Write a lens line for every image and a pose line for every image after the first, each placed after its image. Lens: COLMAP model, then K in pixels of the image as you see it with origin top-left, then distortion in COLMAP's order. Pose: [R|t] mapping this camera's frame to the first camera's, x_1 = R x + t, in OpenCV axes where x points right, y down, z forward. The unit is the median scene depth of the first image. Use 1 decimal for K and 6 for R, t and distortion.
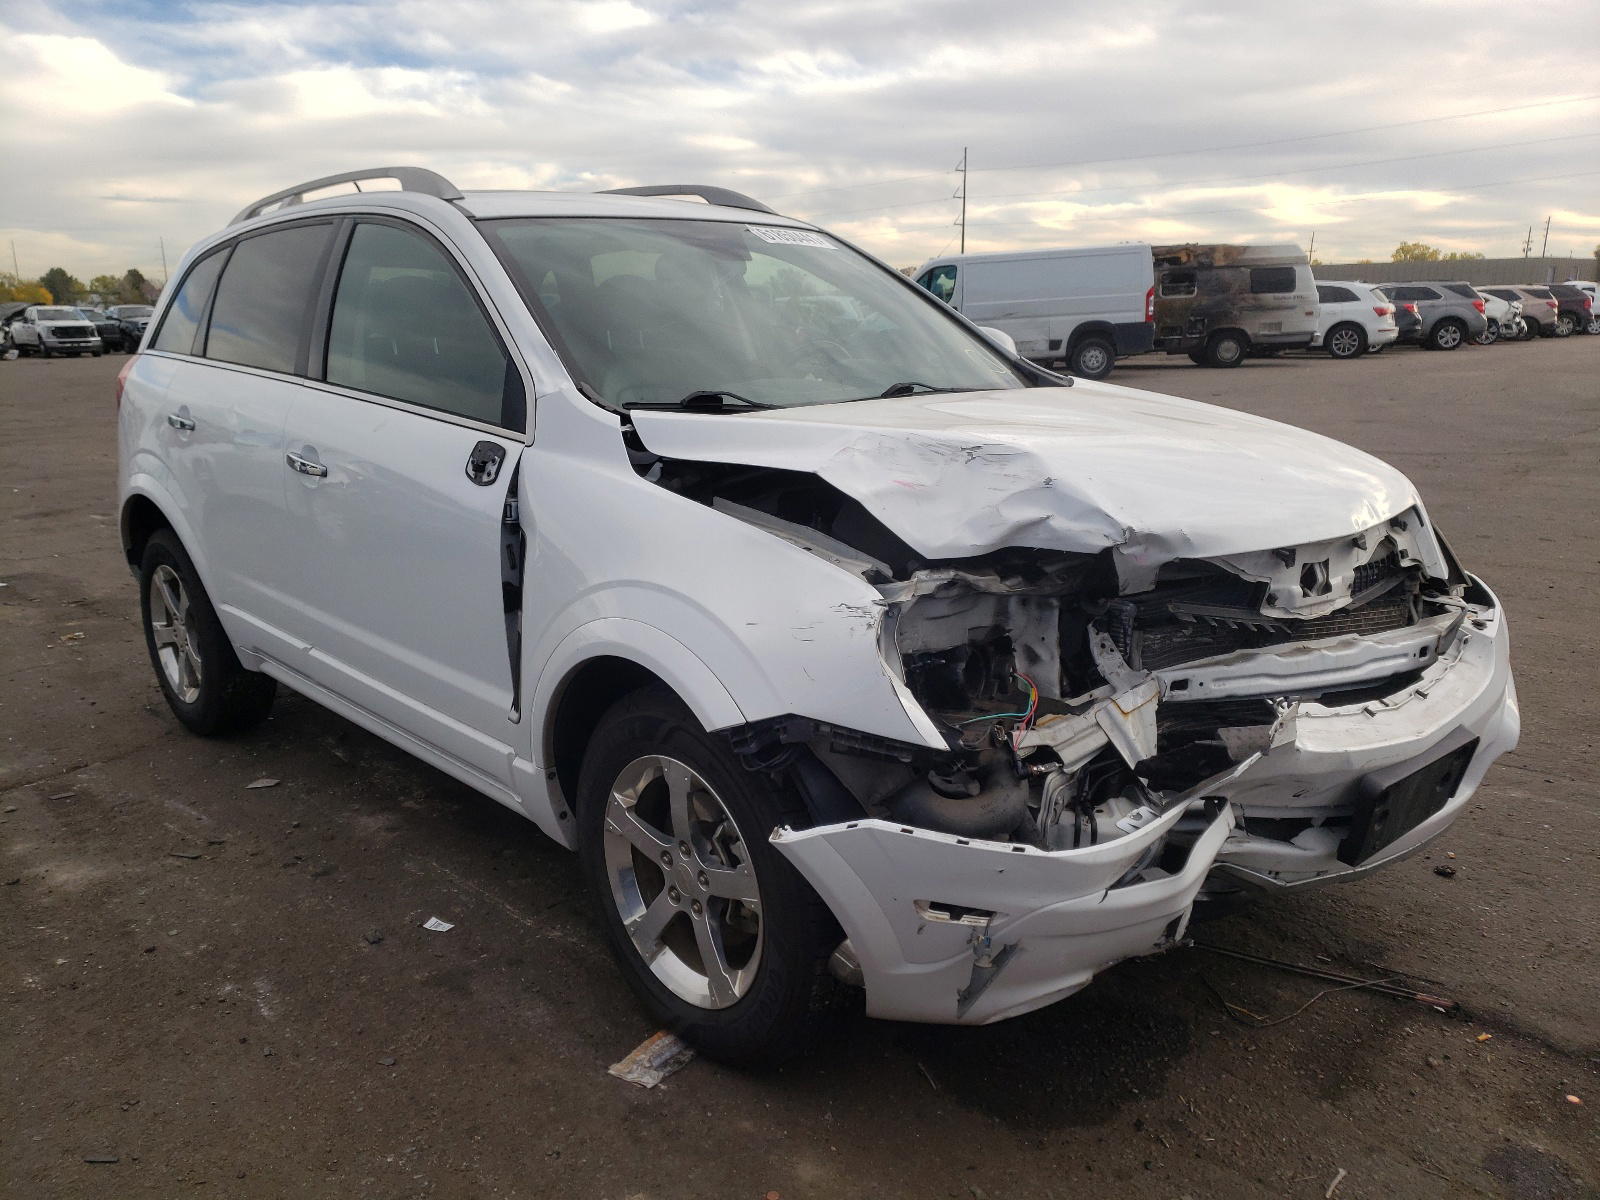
lens RADIAL K [[1221.1, 0, 800.0], [0, 1221.1, 600.0], [0, 0, 1]] dist [0.045581, 0.008139]
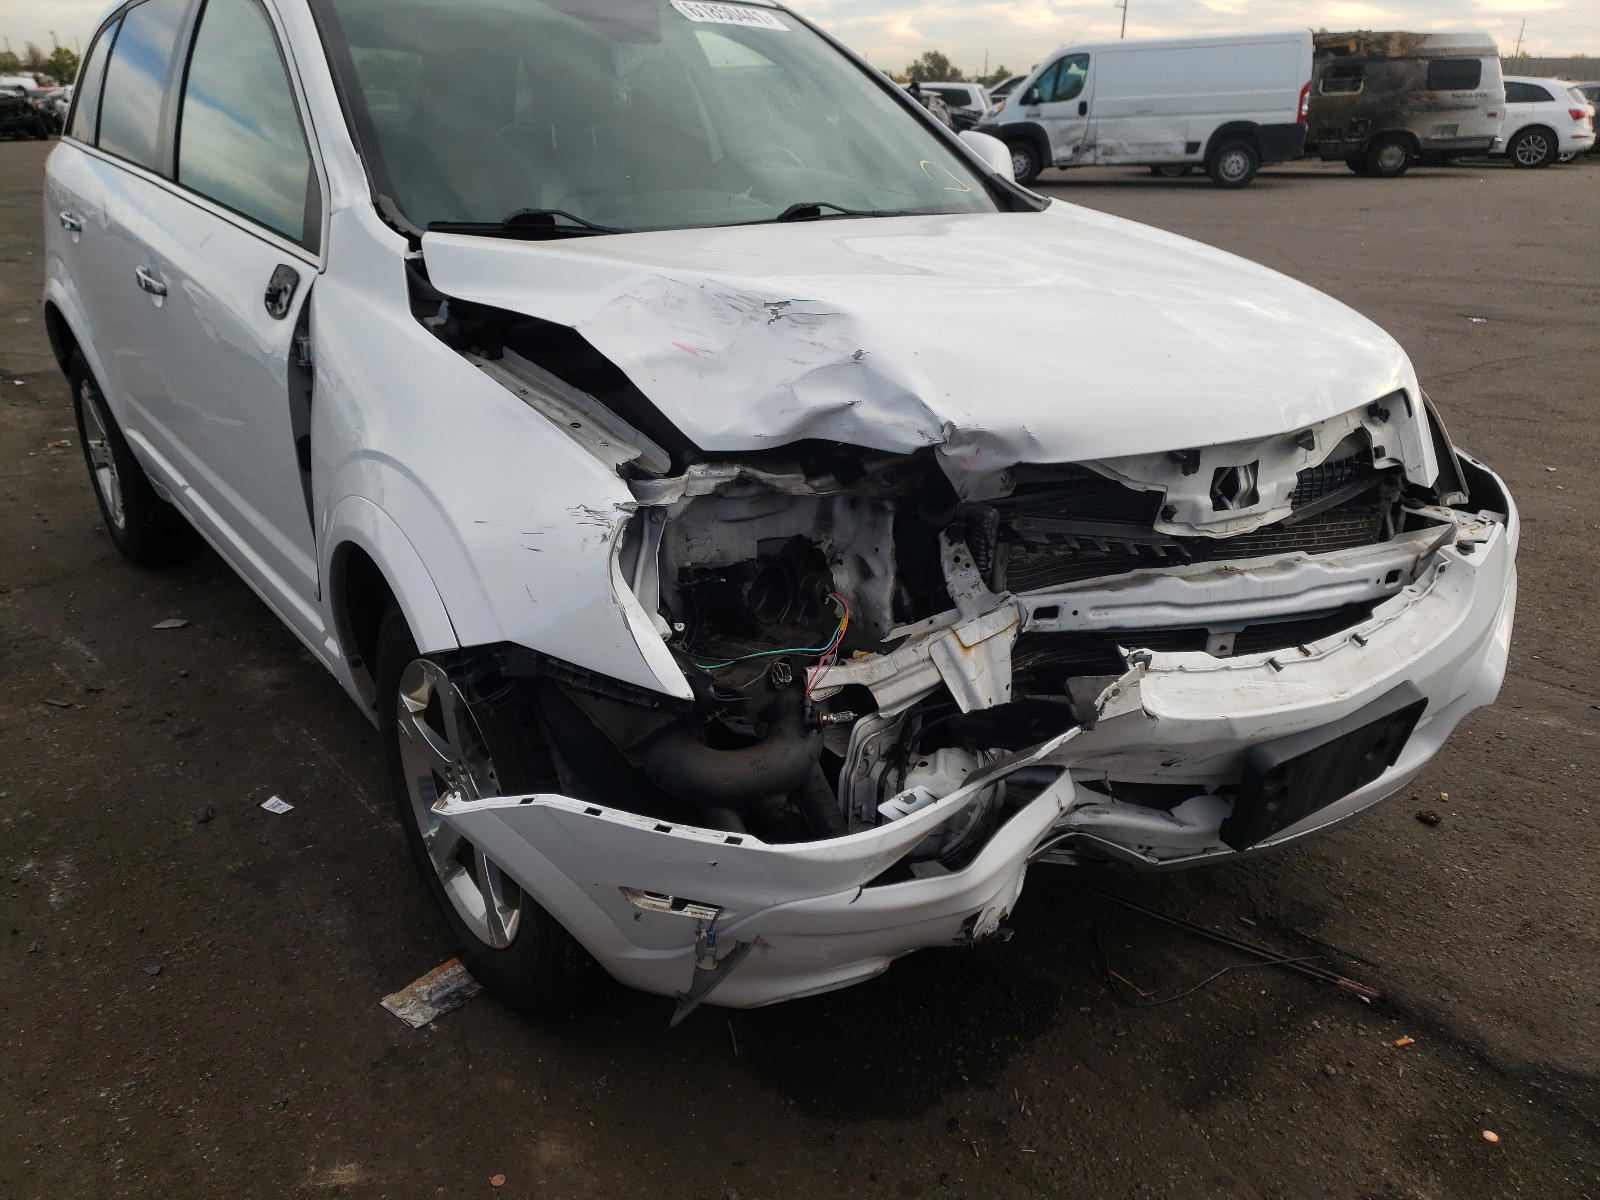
lens RADIAL K [[1225.6, 0, 800.0], [0, 1225.6, 600.0], [0, 0, 1]] dist [0.080364, -0.066145]
pose [[0.994716, 0.052323, -0.088332, 0.213031], [-0.038628, 0.987903, 0.150184, -0.052339], [0.095122, -0.145978, 0.984704, 0.189177]]
